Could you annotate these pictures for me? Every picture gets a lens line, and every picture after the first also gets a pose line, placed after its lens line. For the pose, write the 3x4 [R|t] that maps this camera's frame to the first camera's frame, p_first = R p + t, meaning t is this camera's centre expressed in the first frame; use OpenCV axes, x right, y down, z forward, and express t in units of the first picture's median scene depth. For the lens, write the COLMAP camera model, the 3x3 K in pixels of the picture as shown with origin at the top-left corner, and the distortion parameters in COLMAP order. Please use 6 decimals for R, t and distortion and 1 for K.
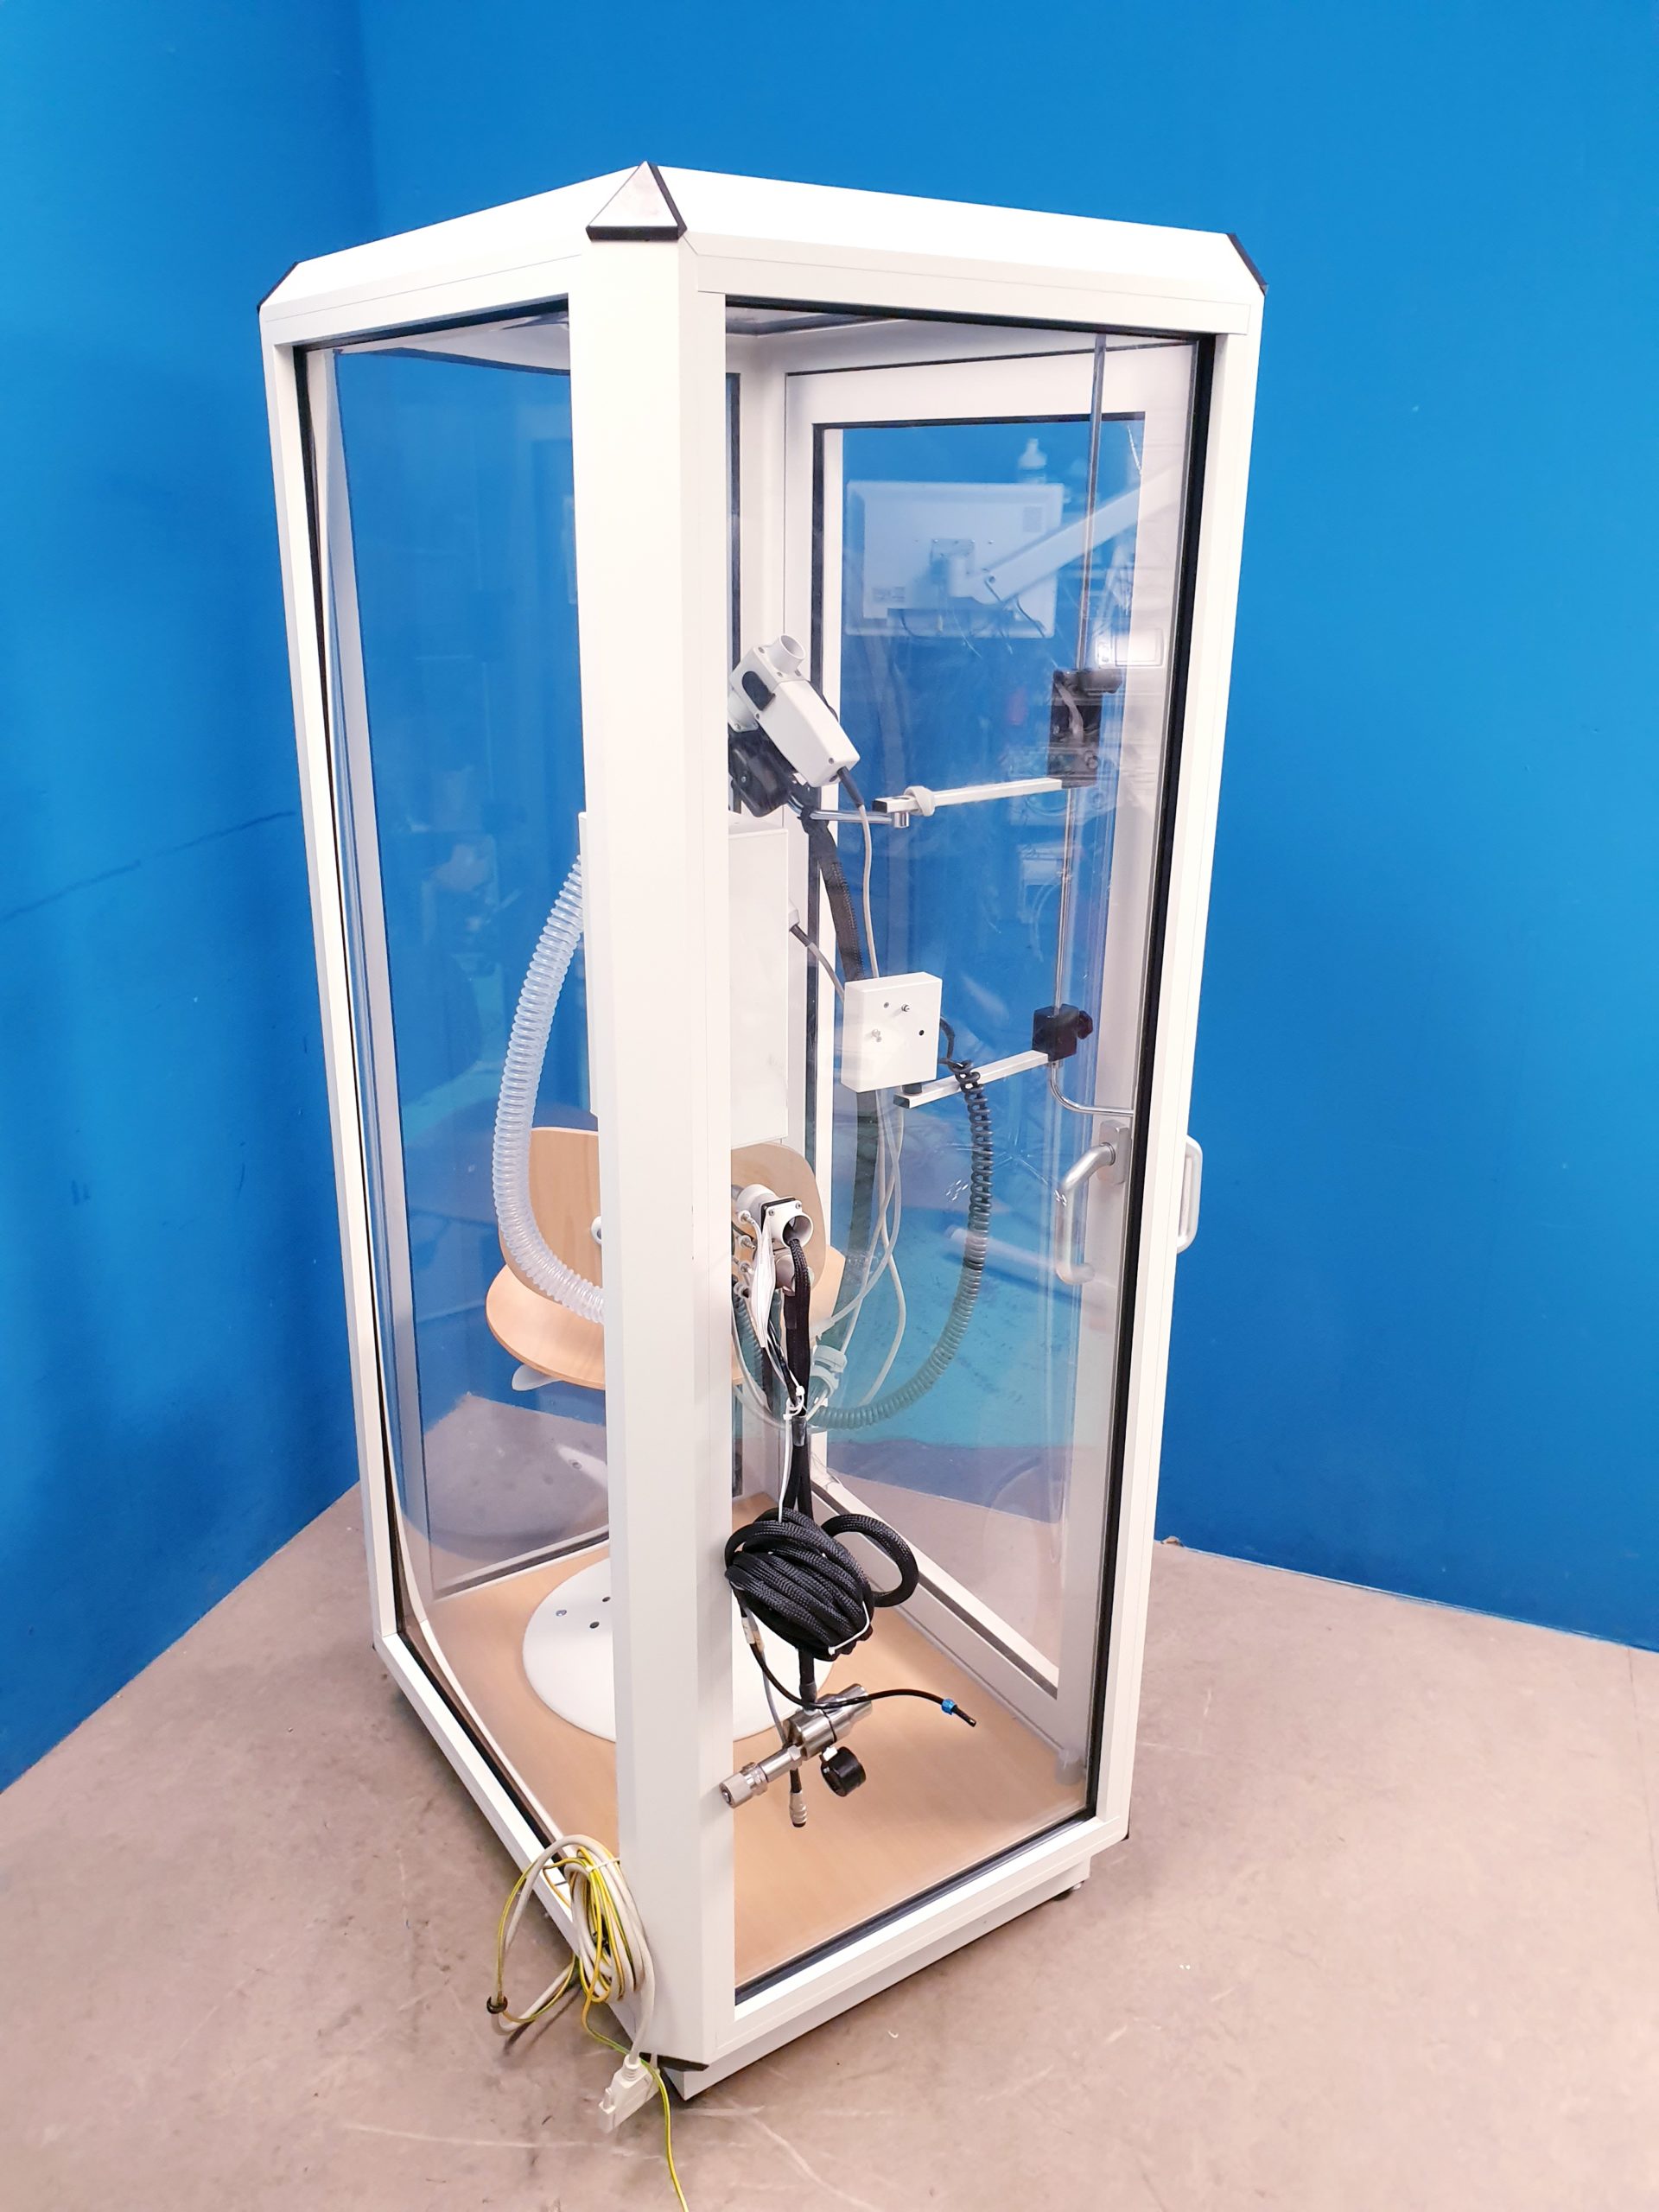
lens RADIAL K [[1764.6, 0, 817.8], [0, 1764.6, 1077.1], [0, 0, 1]] dist [-0.019675, 0.060726]
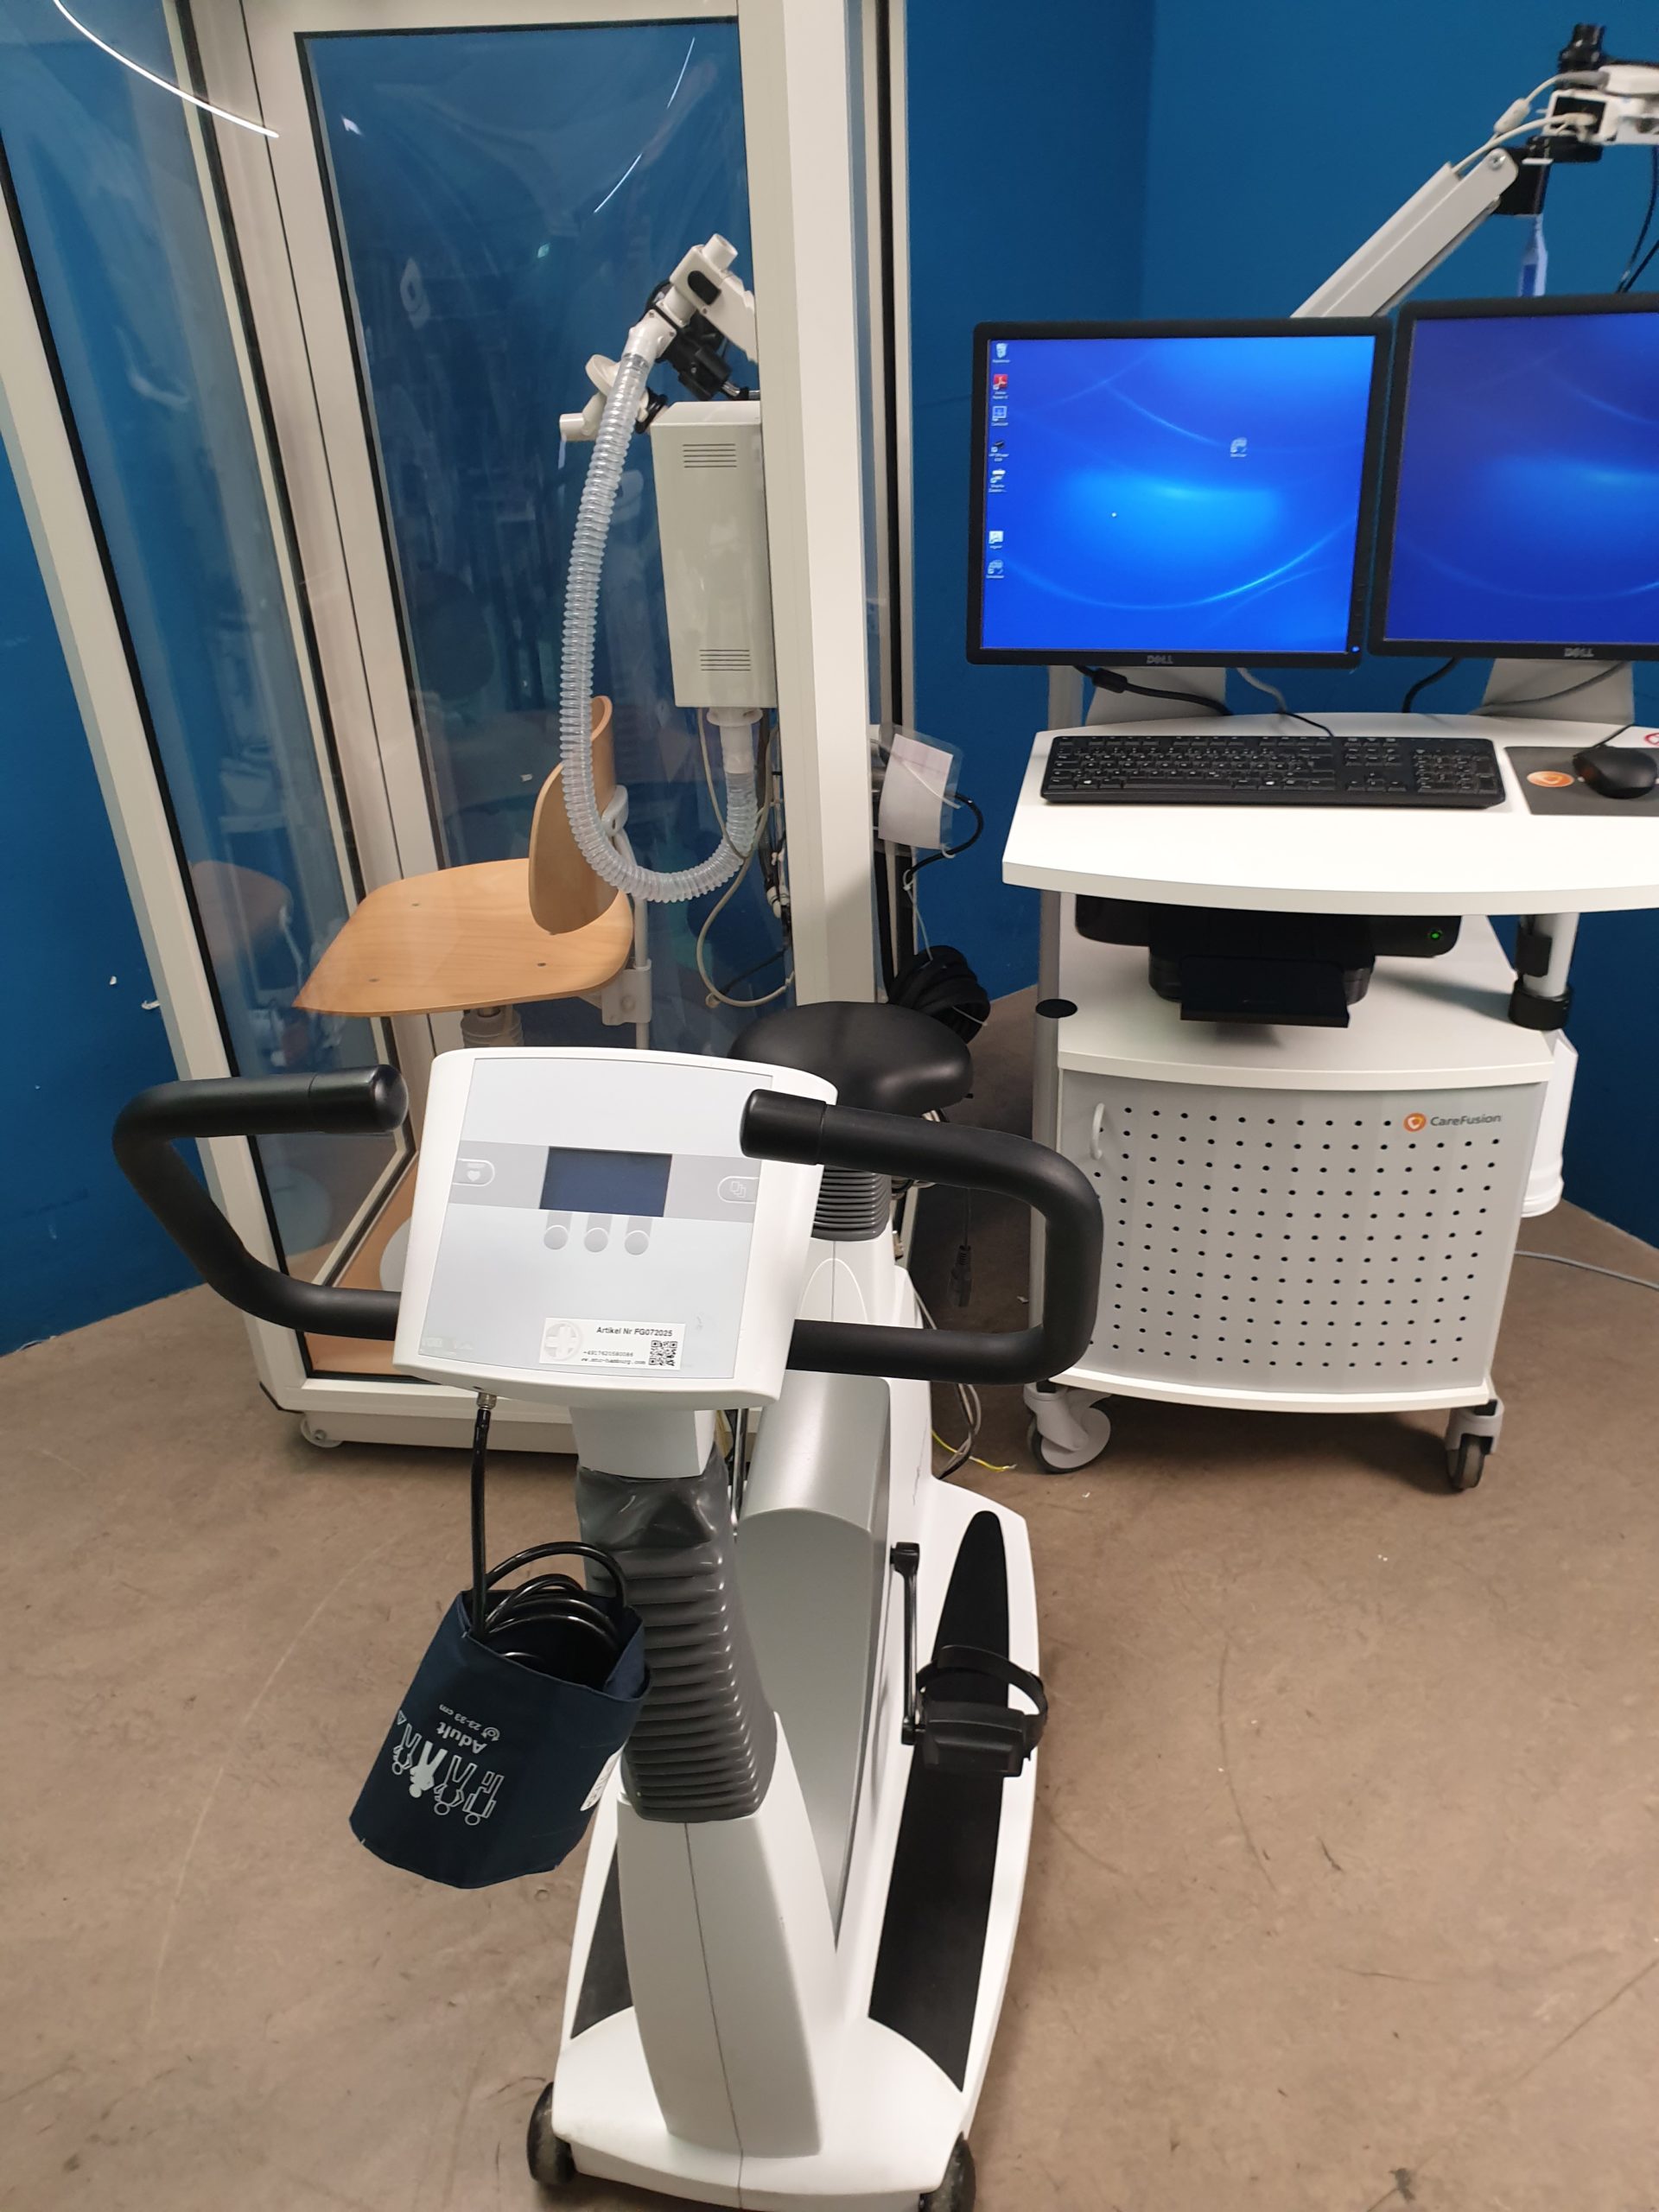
lens RADIAL K [[1764.6, 0, 837.7], [0, 1764.6, 1091.8], [0, 0, 1]] dist [-0.019675, 0.060726]
pose [[0.808406, 0.266987, -0.524593, 0.454837], [-0.150564, 0.955360, 0.254201, 0.002488], [0.569043, -0.126513, 0.812517, -0.043607]]
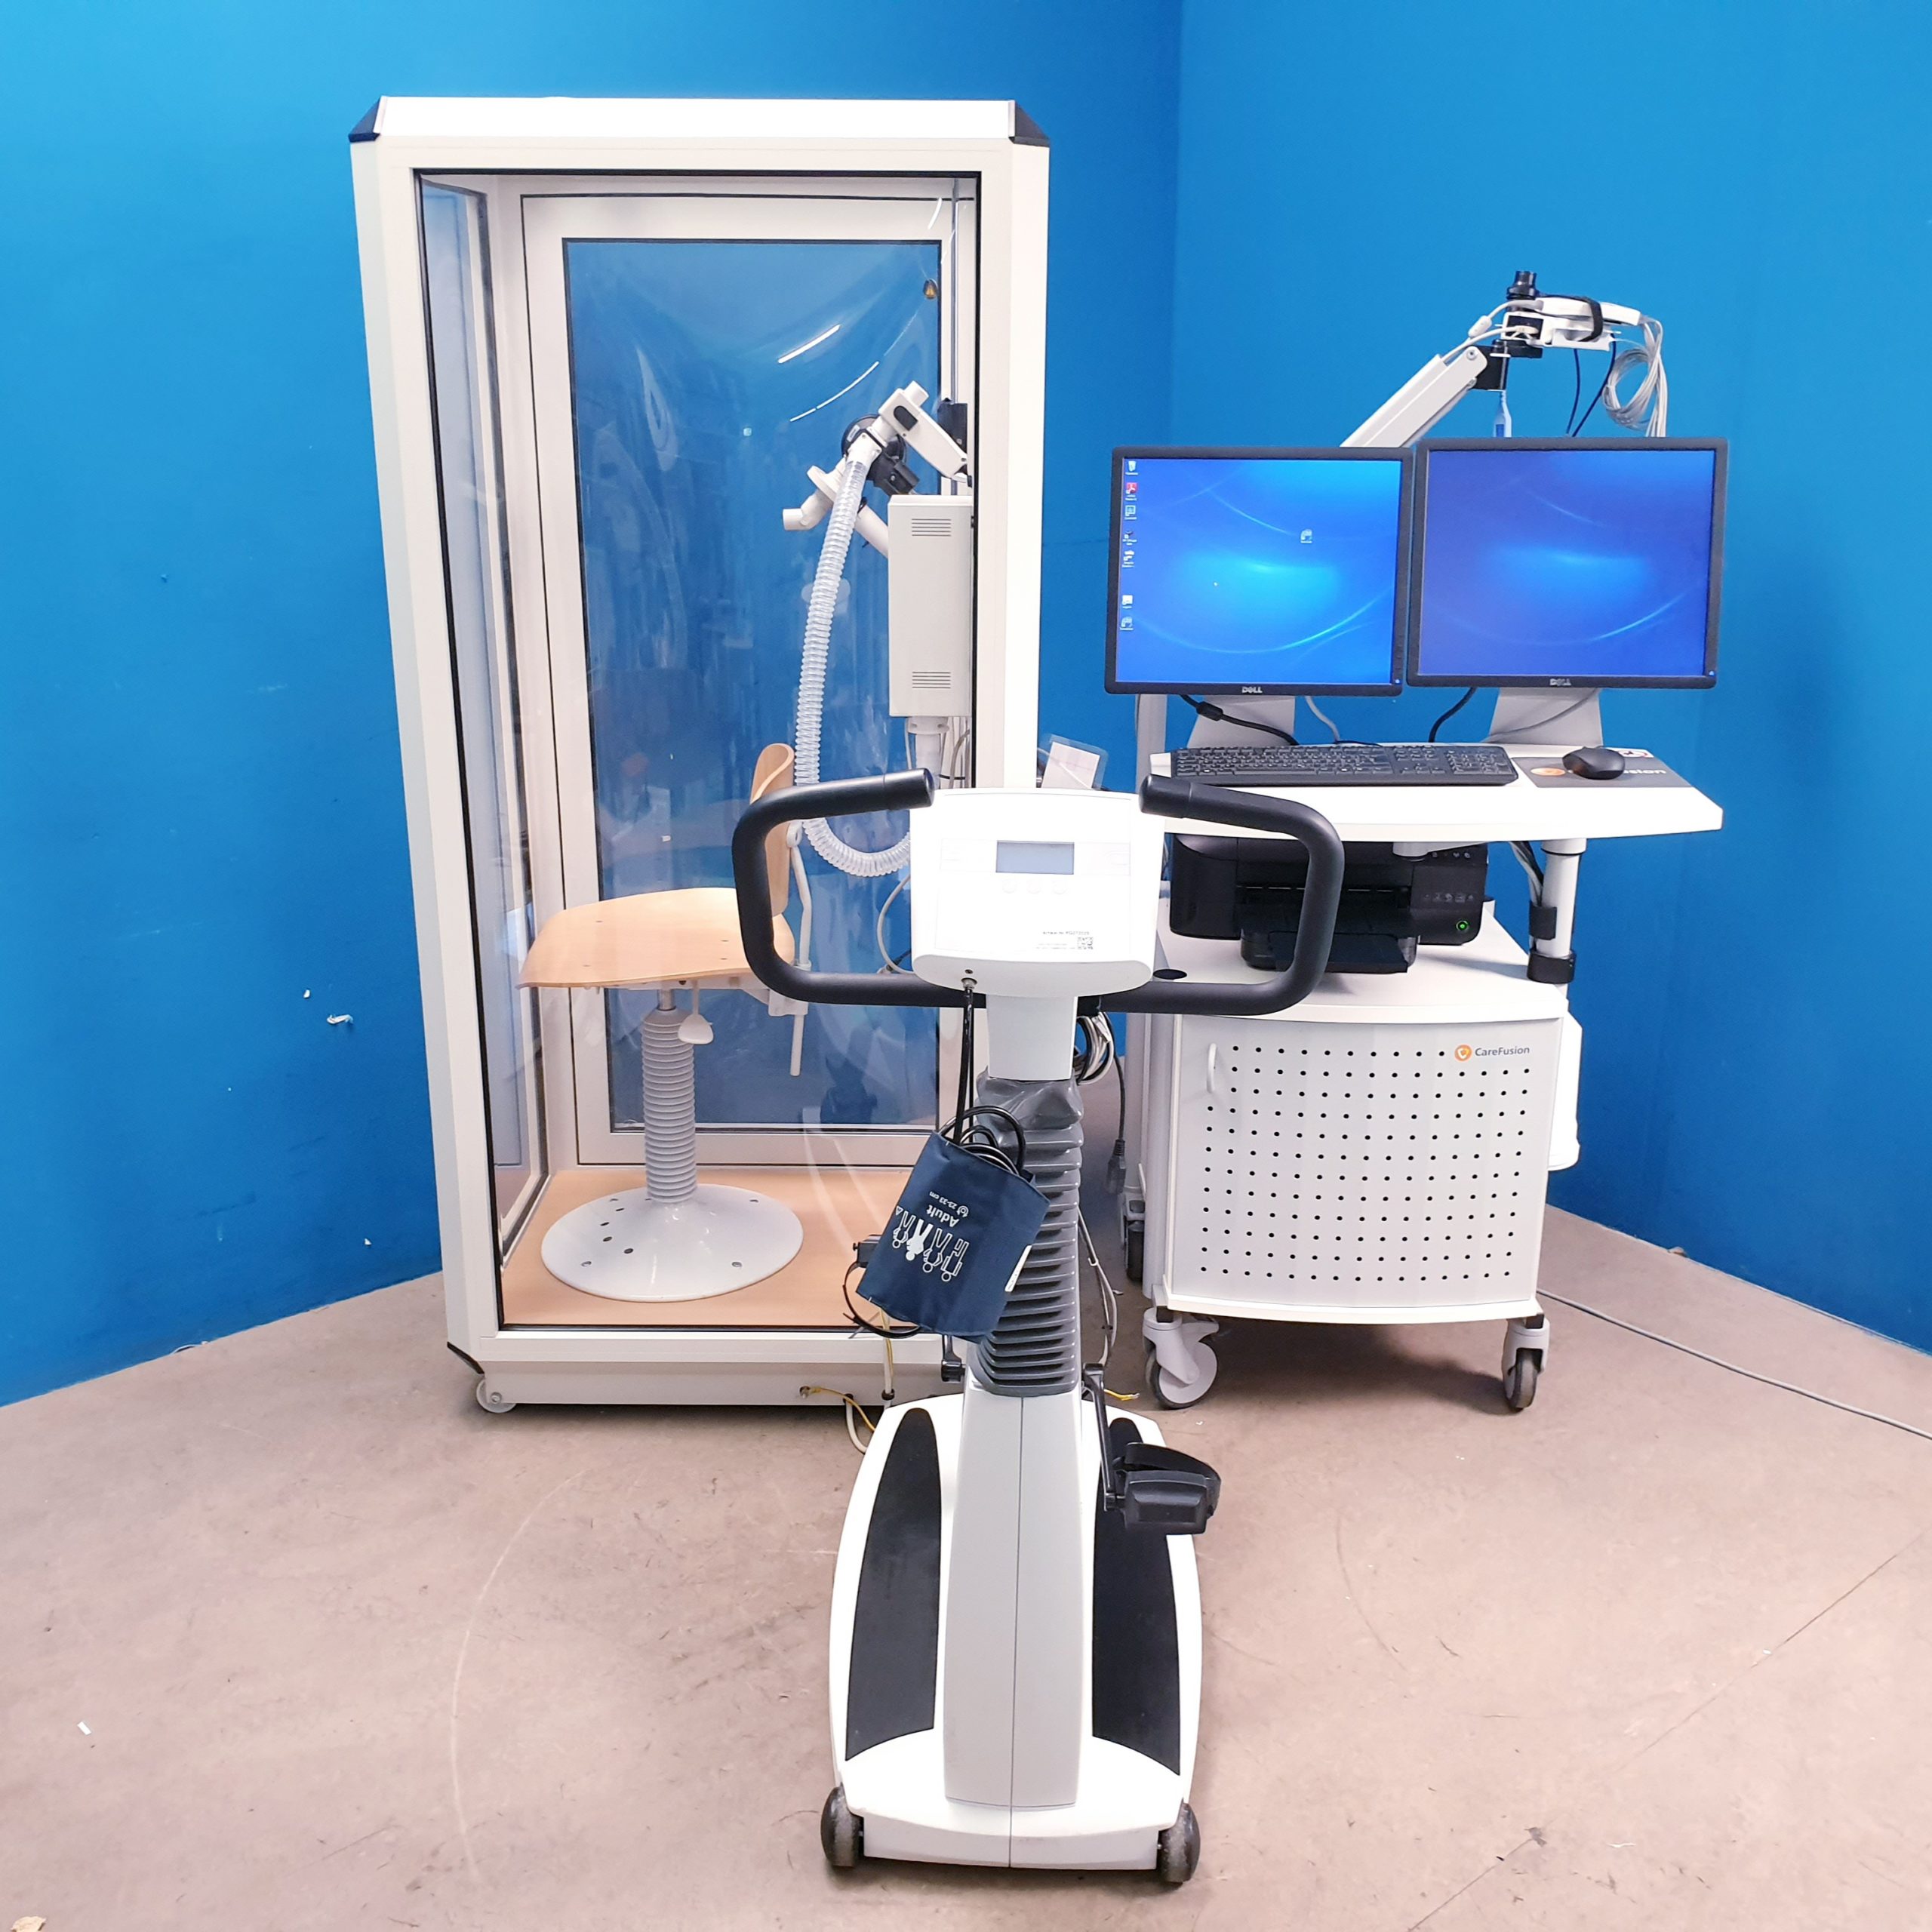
lens RADIAL K [[2057.2, 0, 938.4], [0, 2057.2, 934.7], [0, 0, 1]] dist [0.022679, 0.000000]
pose [[0.866701, 0.142885, -0.477925, 0.566456], [-0.160442, 0.987037, 0.004138, 0.199514], [0.472321, 0.073092, 0.878391, -0.526674]]
